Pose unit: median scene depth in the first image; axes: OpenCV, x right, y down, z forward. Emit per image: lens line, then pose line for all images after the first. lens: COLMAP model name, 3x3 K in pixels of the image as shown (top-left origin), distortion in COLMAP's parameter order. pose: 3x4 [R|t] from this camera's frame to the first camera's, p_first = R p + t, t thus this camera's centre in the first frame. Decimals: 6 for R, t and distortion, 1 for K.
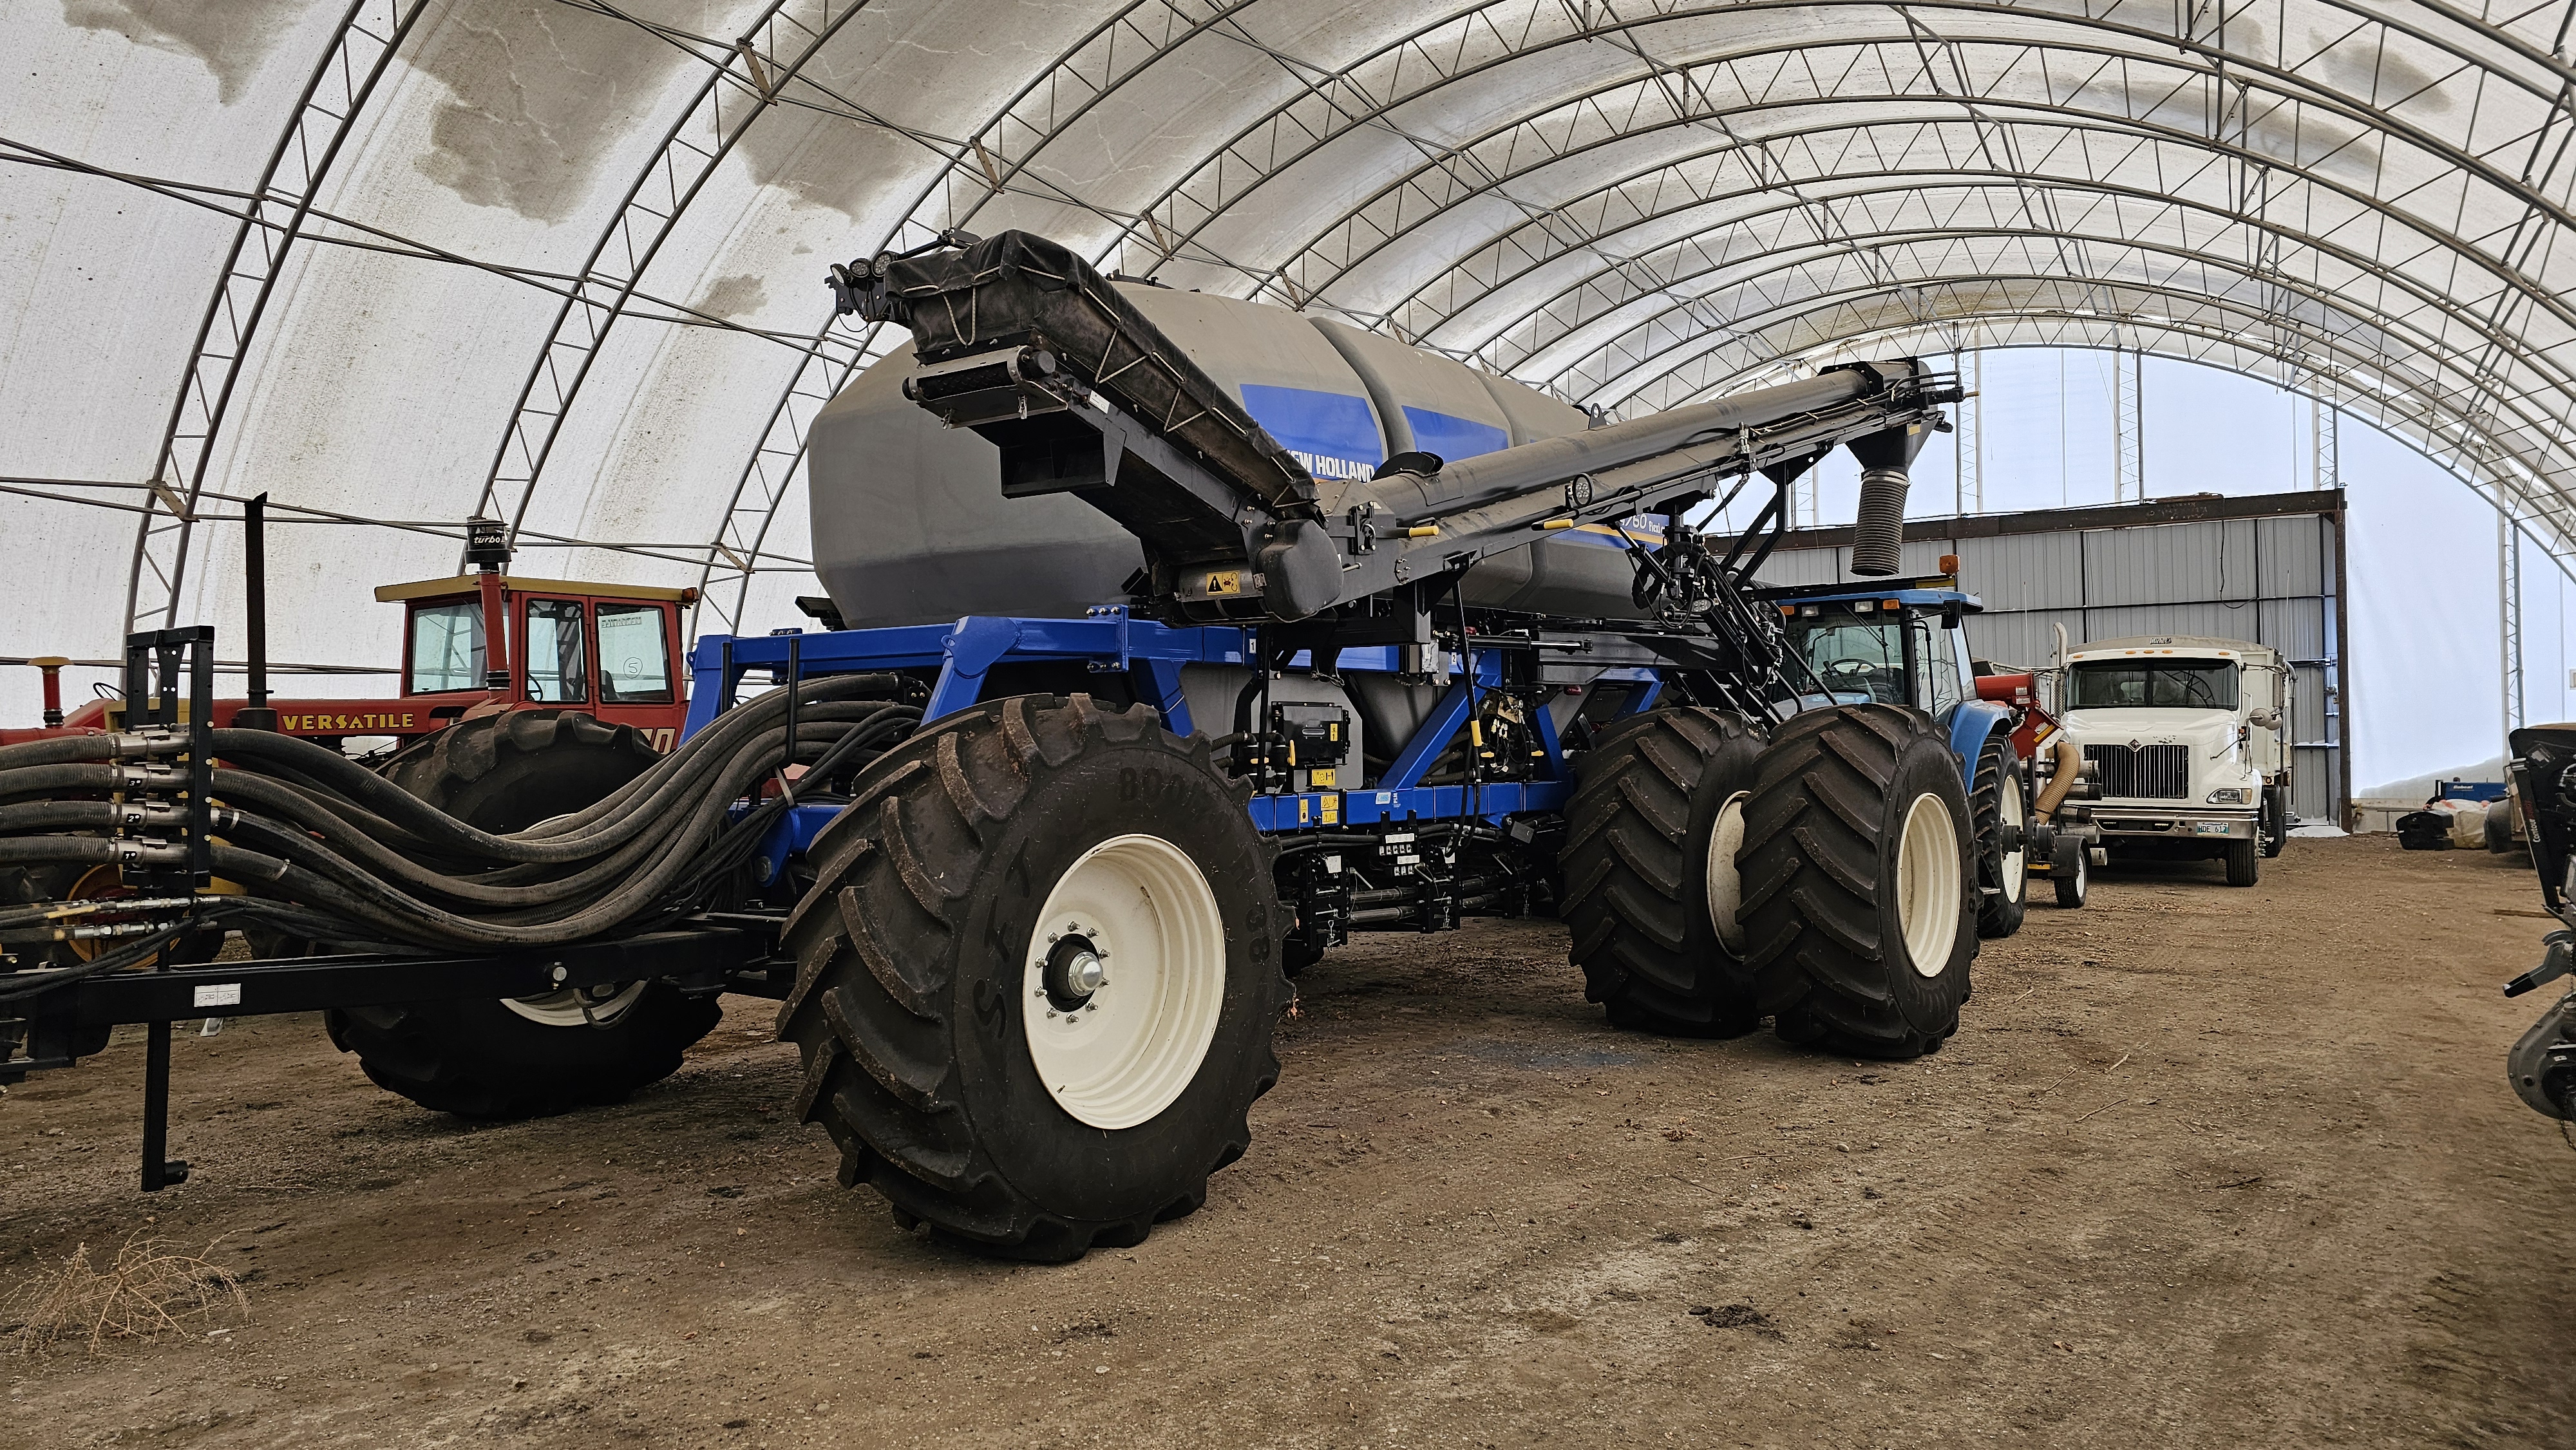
lens RADIAL K [[1745.0, 0, 1288.0], [0, 1745.0, 725.0], [0, 0, 1]] dist [0.110581, -0.120631]
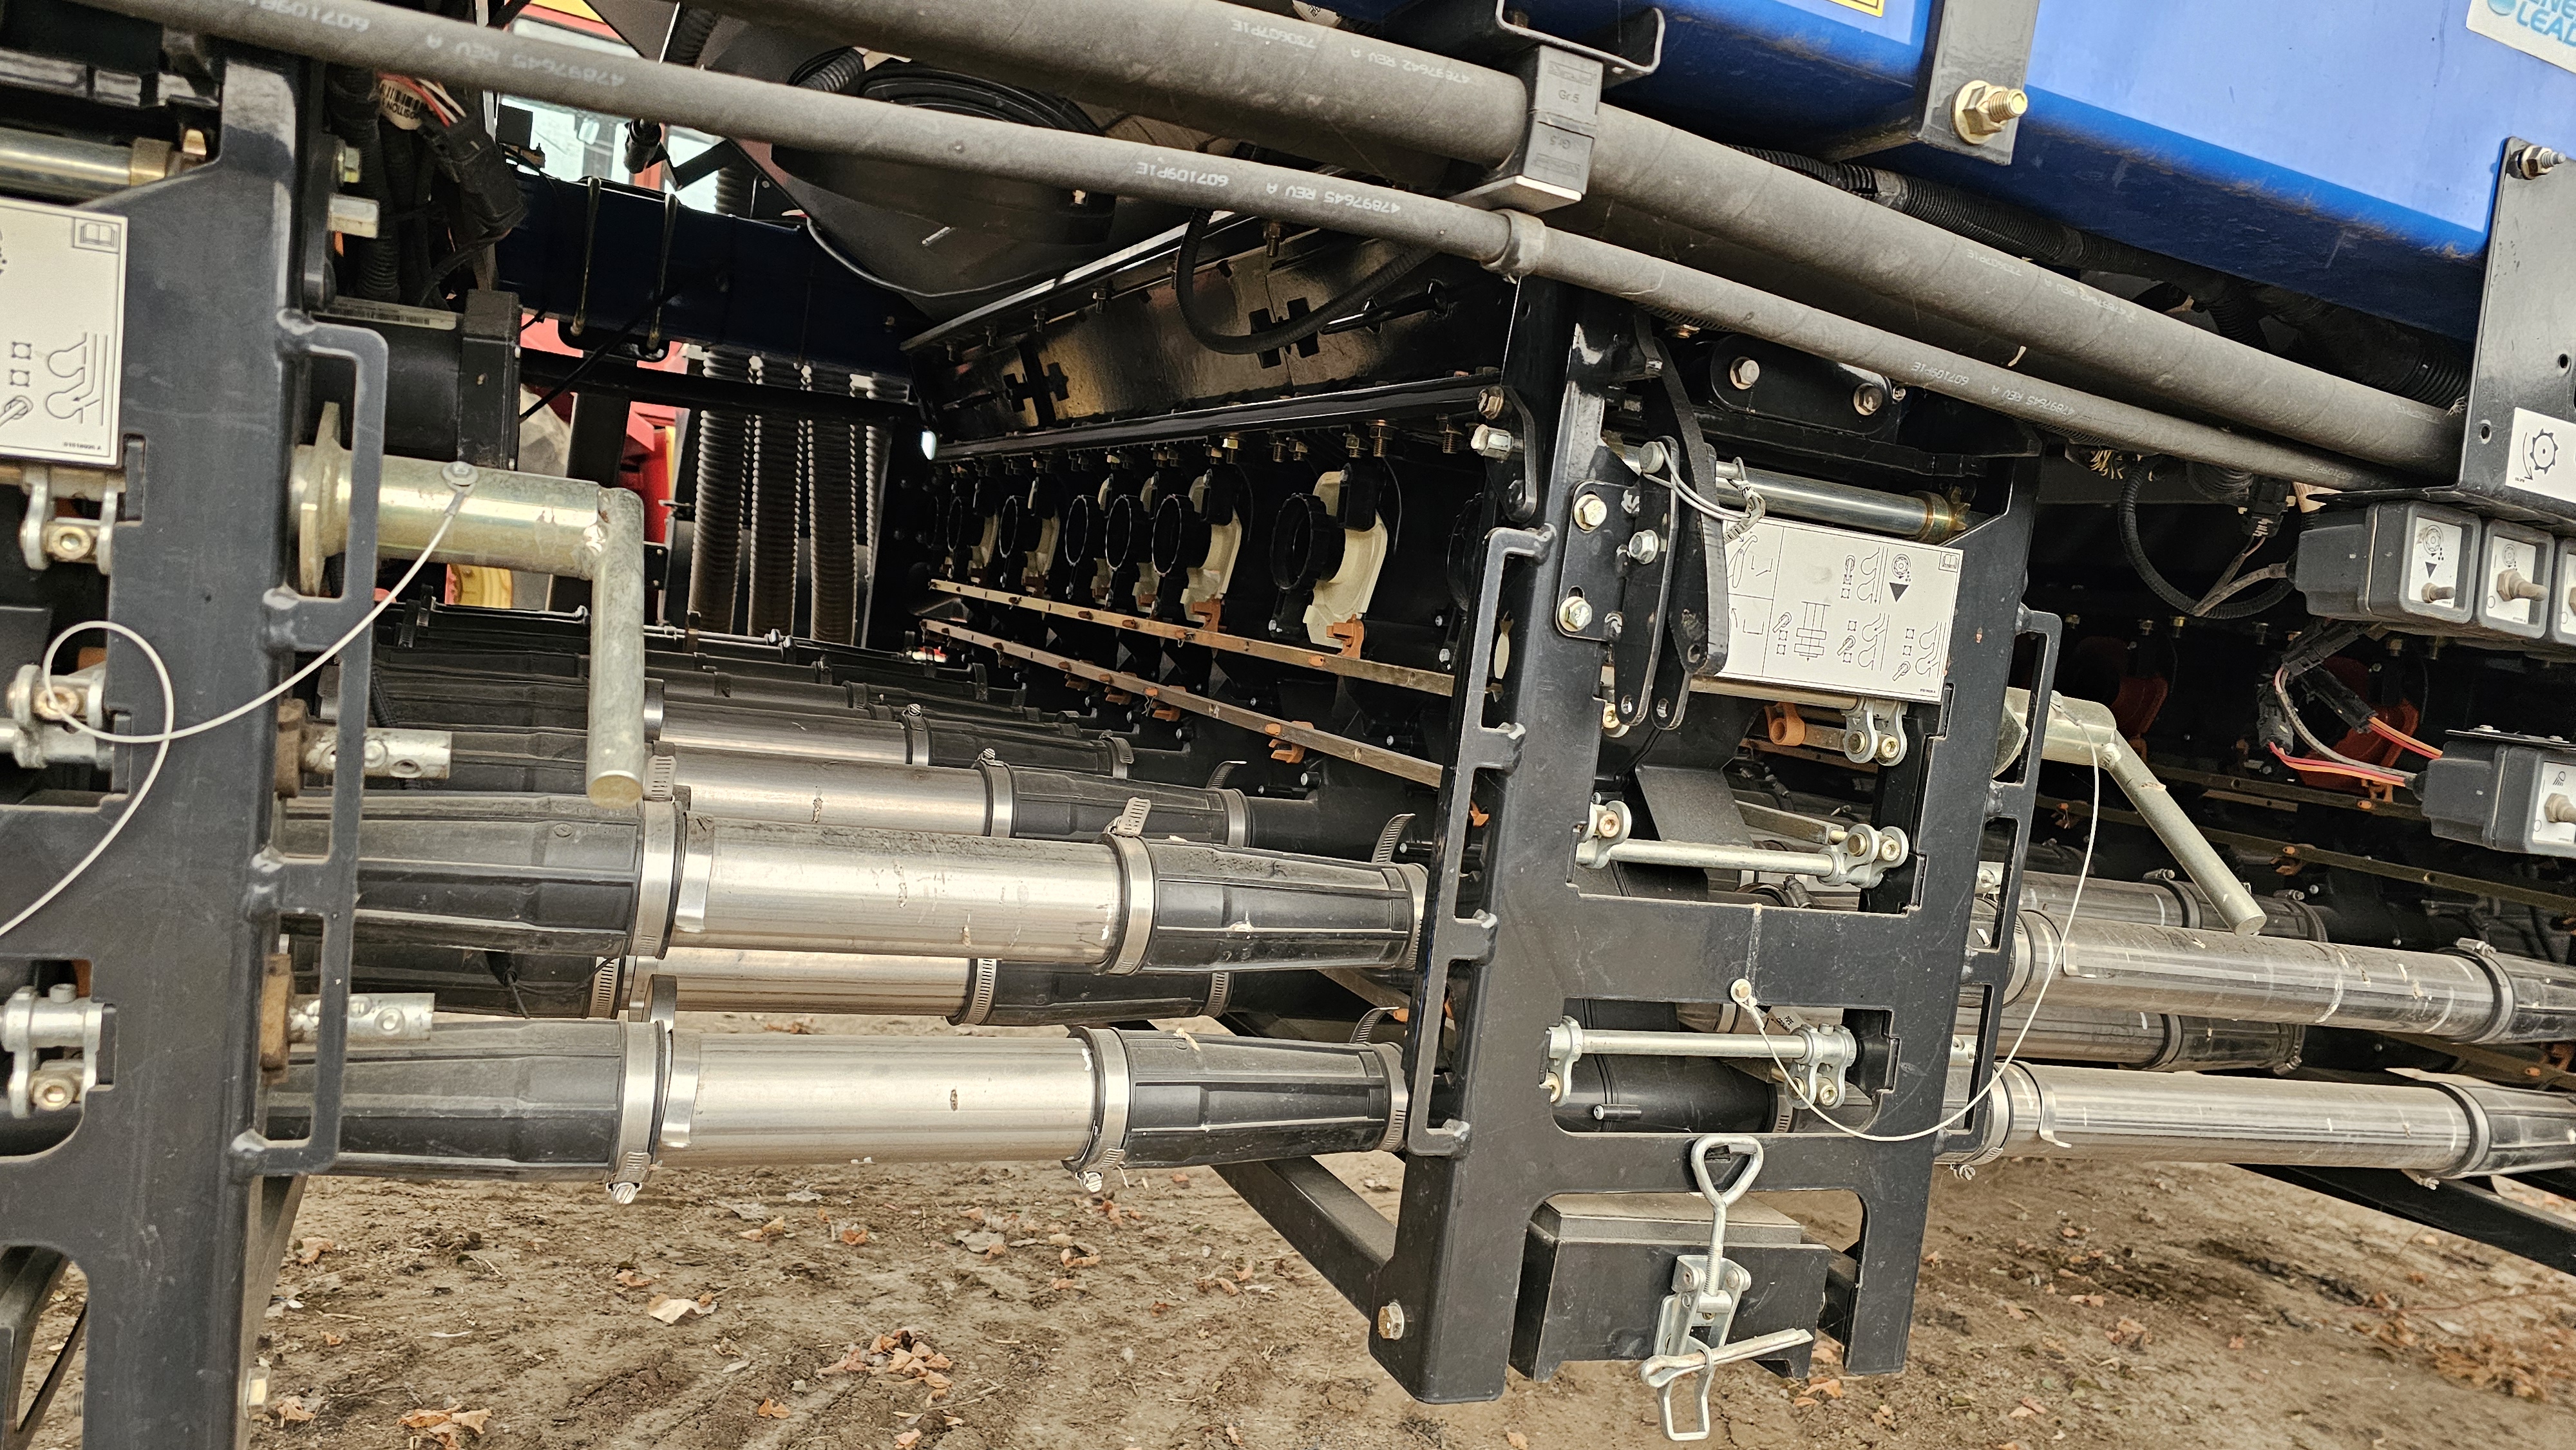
lens RADIAL K [[1718.0, 0, 1284.3], [0, 1718.0, 698.7], [0, 0, 1]] dist [0.054760, -0.040354]
pose [[0.872795, 0.148354, -0.464995, 0.044125], [-0.136544, 0.988864, 0.059198, 0.081891], [0.468599, 0.011824, 0.883332, 0.875818]]
